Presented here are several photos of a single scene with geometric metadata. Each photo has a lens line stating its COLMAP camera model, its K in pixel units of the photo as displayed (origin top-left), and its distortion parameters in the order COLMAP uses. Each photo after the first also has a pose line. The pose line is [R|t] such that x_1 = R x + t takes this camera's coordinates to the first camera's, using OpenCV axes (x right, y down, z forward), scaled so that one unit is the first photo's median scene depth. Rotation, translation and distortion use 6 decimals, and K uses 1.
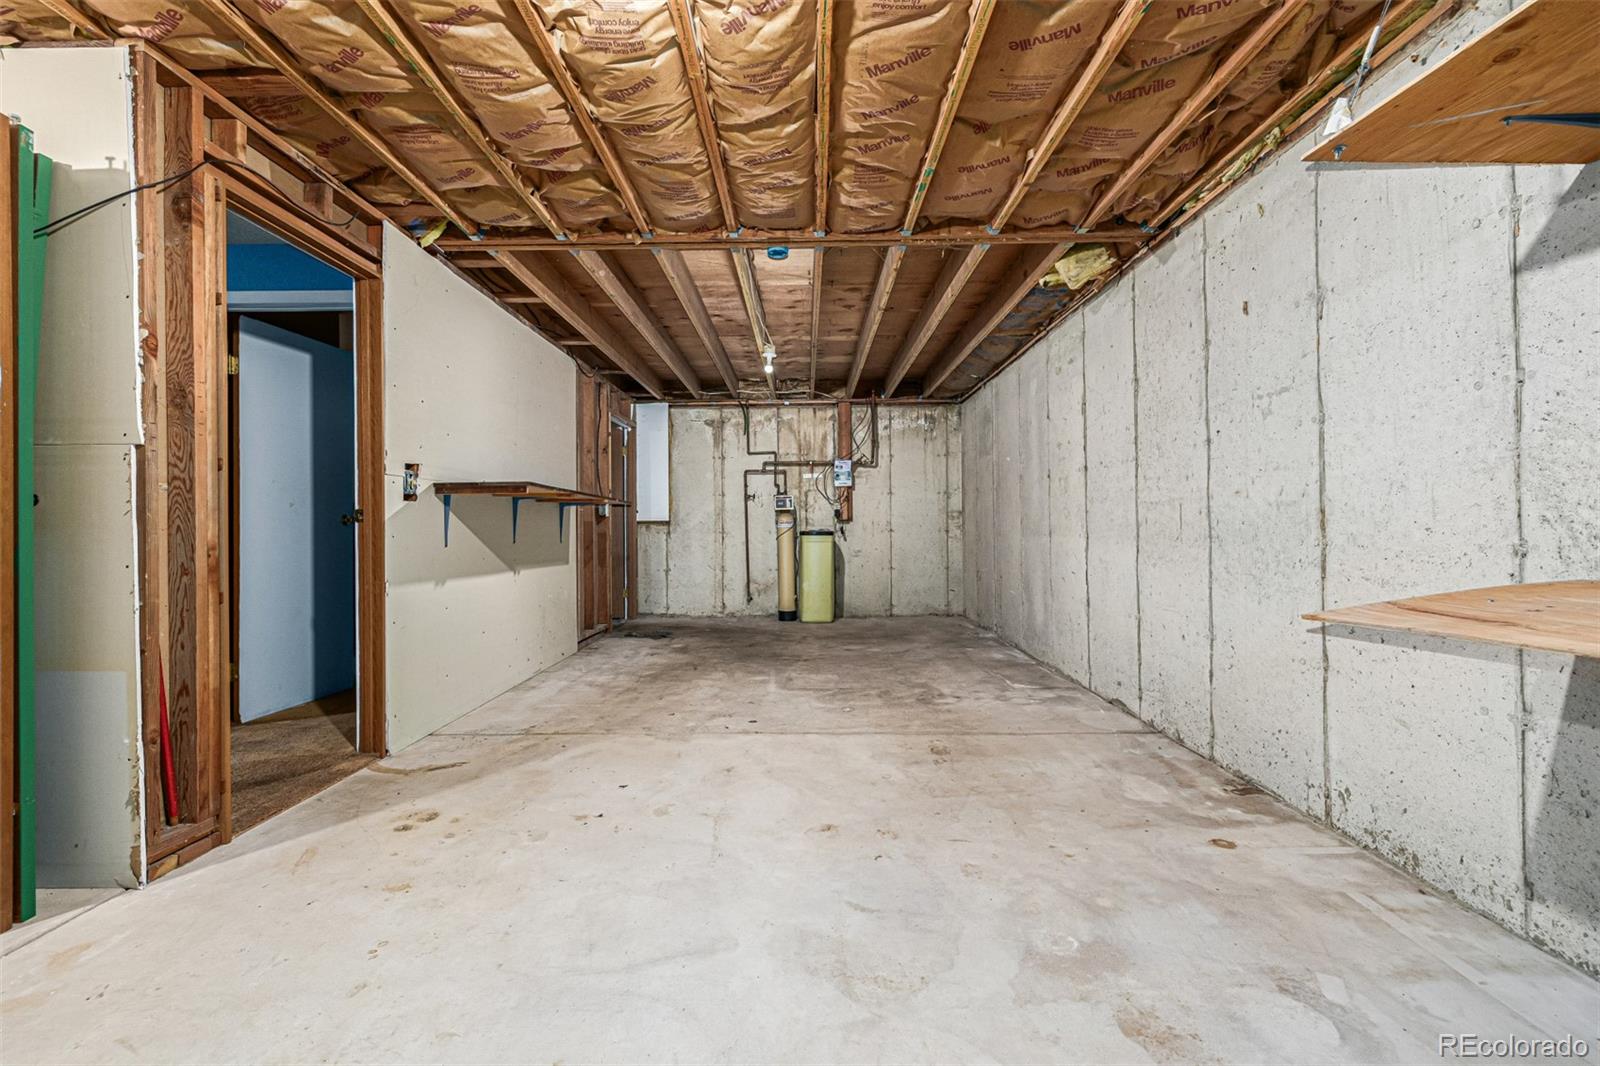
lens RADIAL K [[679.2, 0, 800.7], [0, 679.2, 529.5], [0, 0, 1]] dist [0.000683, 0.000781]
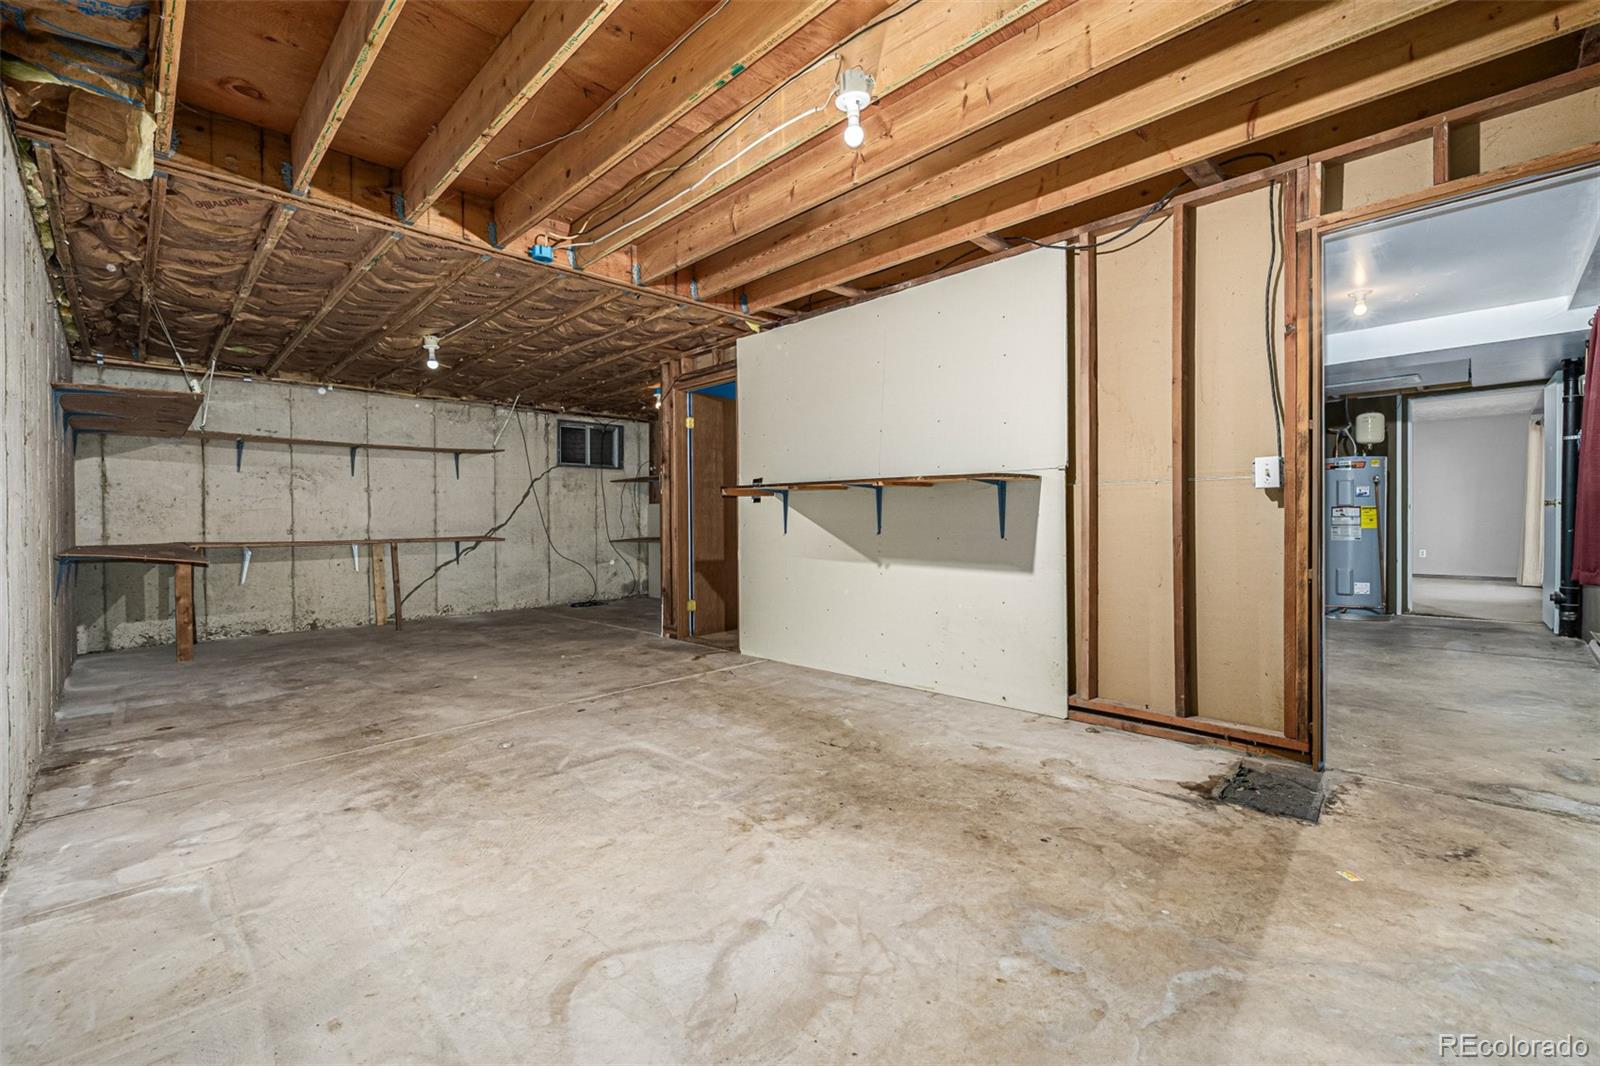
lens RADIAL K [[679.2, 0, 801.6], [0, 679.2, 521.2], [0, 0, 1]] dist [0.000683, 0.000781]
pose [[-0.702187, 0.023551, -0.711603, 0.429411], [0.014703, 0.999719, 0.018578, -0.022017], [0.711841, 0.002582, -0.702336, 1.976810]]
